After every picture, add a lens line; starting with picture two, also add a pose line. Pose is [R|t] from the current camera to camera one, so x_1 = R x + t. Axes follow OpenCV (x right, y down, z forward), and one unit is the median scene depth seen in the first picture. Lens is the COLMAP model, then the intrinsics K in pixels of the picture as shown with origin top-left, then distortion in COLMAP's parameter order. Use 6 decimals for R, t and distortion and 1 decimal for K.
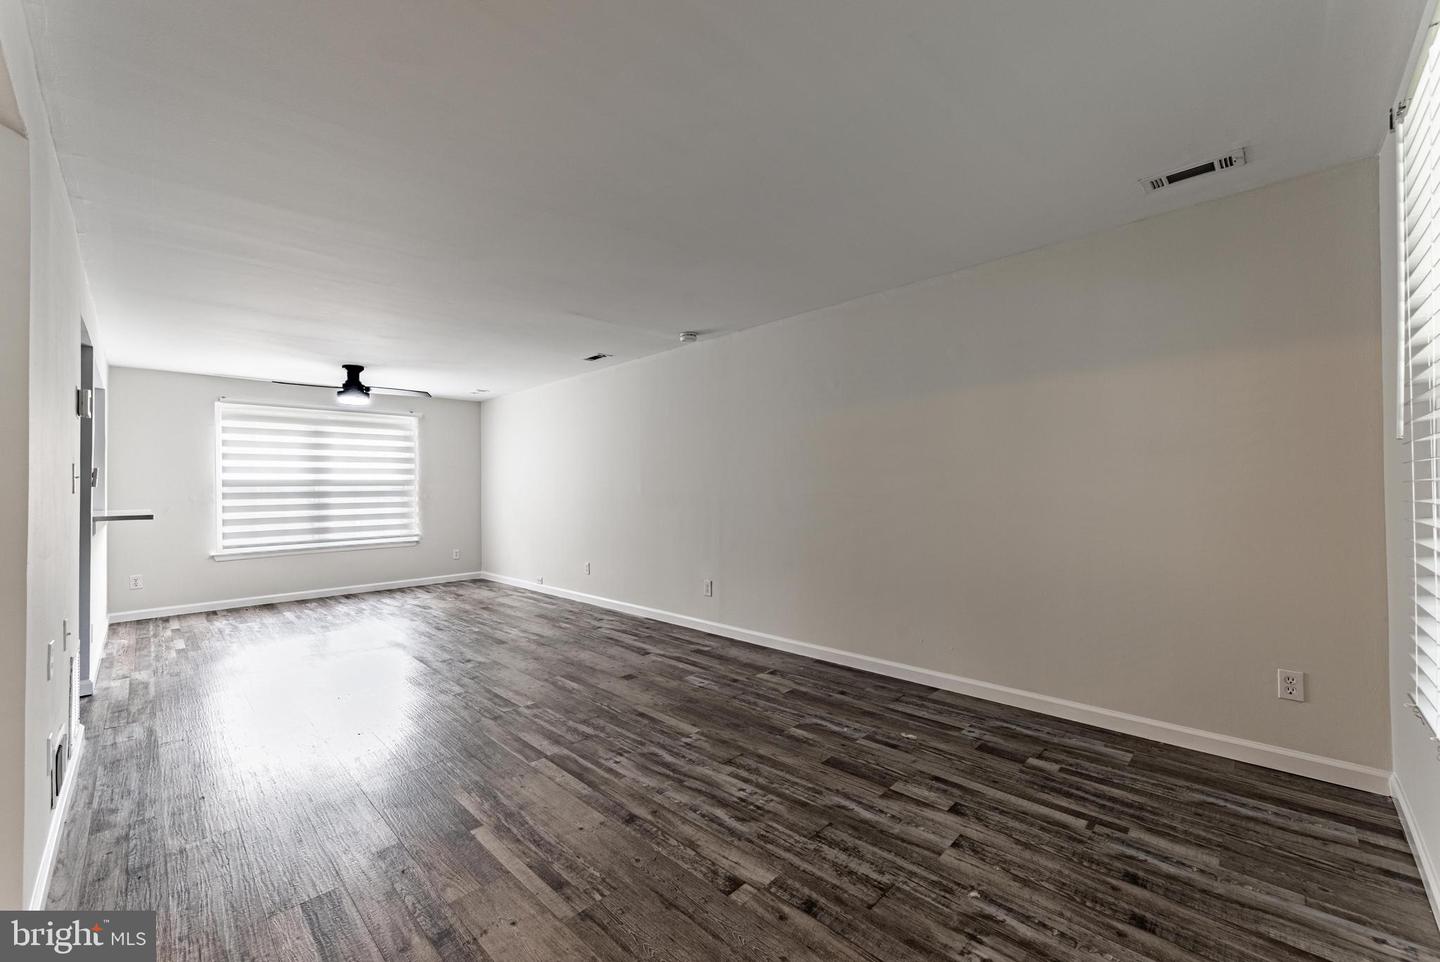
lens RADIAL K [[563.4, 0, 722.3], [0, 563.4, 487.9], [0, 0, 1]] dist [0.003569, 0.000271]
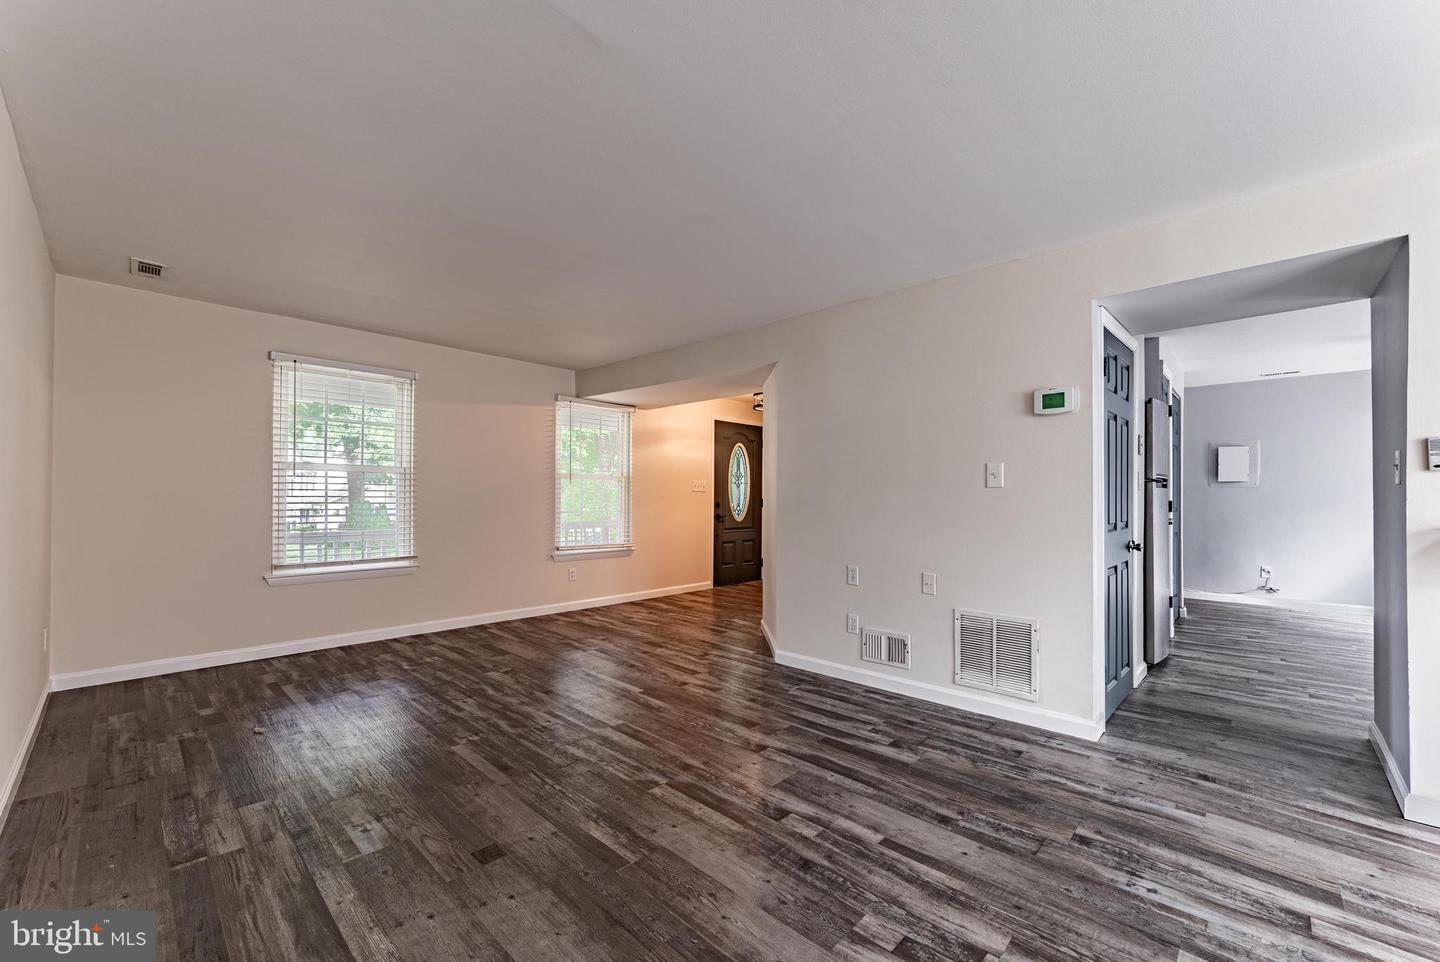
lens RADIAL K [[563.4, 0, 722.4], [0, 563.4, 488.6], [0, 0, 1]] dist [0.003569, 0.000271]
pose [[-0.999833, 0.008553, -0.016135, -0.468190], [0.008867, 0.999770, -0.019505, 0.026758], [0.015965, -0.019645, -0.999680, 1.921755]]
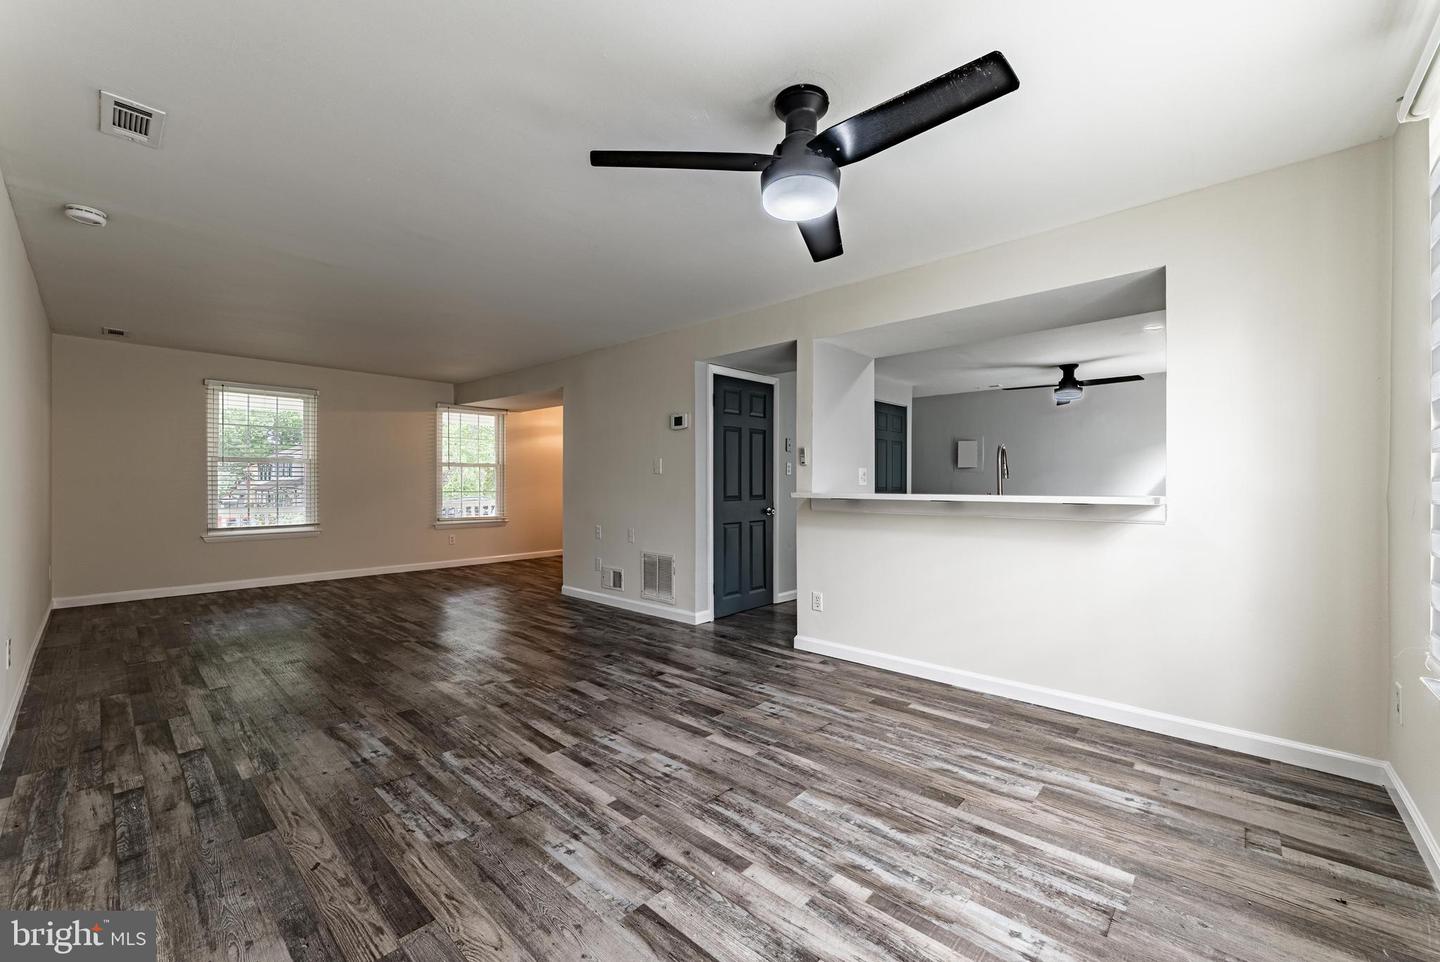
lens RADIAL K [[563.4, 0, 726.0], [0, 563.4, 478.4], [0, 0, 1]] dist [0.003569, 0.000271]
pose [[-0.999309, 0.011245, -0.035418, -1.138439], [0.011564, 0.999894, -0.008828, 0.039955], [0.035315, -0.009232, -0.999334, 2.567705]]
